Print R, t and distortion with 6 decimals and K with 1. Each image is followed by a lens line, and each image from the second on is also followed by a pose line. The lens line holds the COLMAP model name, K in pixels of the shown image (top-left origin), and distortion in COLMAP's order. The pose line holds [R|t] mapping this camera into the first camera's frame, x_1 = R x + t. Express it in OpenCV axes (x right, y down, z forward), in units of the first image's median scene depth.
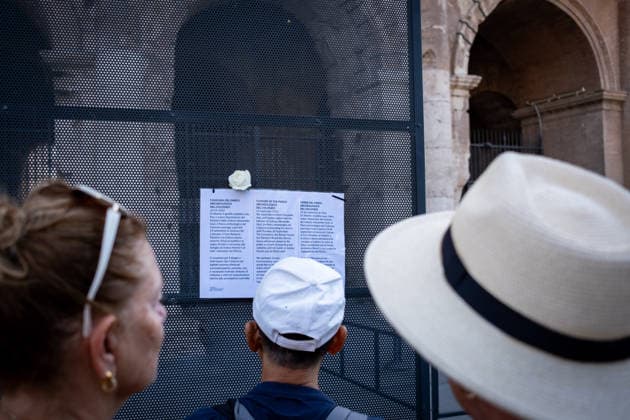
lens RADIAL K [[662.4, 0, 290.6], [0, 662.4, 225.1], [0, 0, 1]] dist [0.003041, 0.000000]
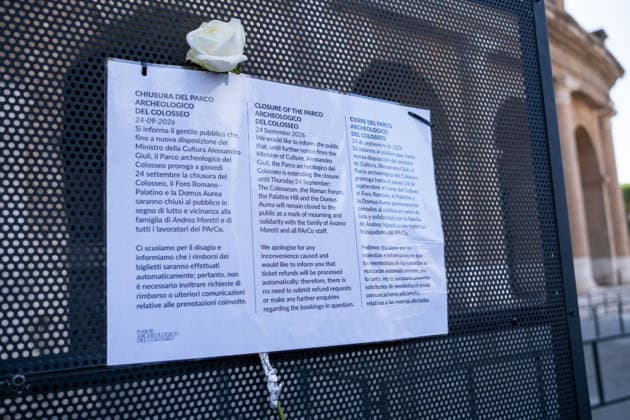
lens RADIAL K [[582.2, 0, 315.2], [0, 582.2, 209.3], [0, 0, 1]] dist [-0.034071, 0.000000]
pose [[0.973087, -0.012509, 0.230097, -0.092871], [0.035067, 0.994935, -0.094208, 0.057291], [-0.227753, 0.099742, 0.968597, 0.628692]]
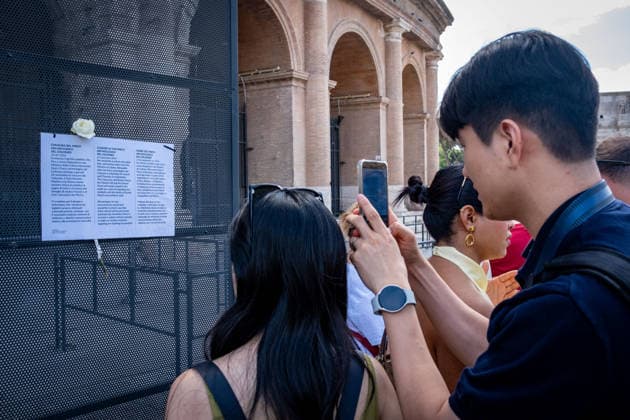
lens RADIAL K [[582.2, 0, 317.8], [0, 582.2, 205.4], [0, 0, 1]] dist [-0.034071, 0.000000]
pose [[0.875354, -0.002025, 0.483479, -0.180392], [-0.022937, 0.998691, 0.045711, 0.004920], [-0.482939, -0.051103, 0.874162, 0.020677]]
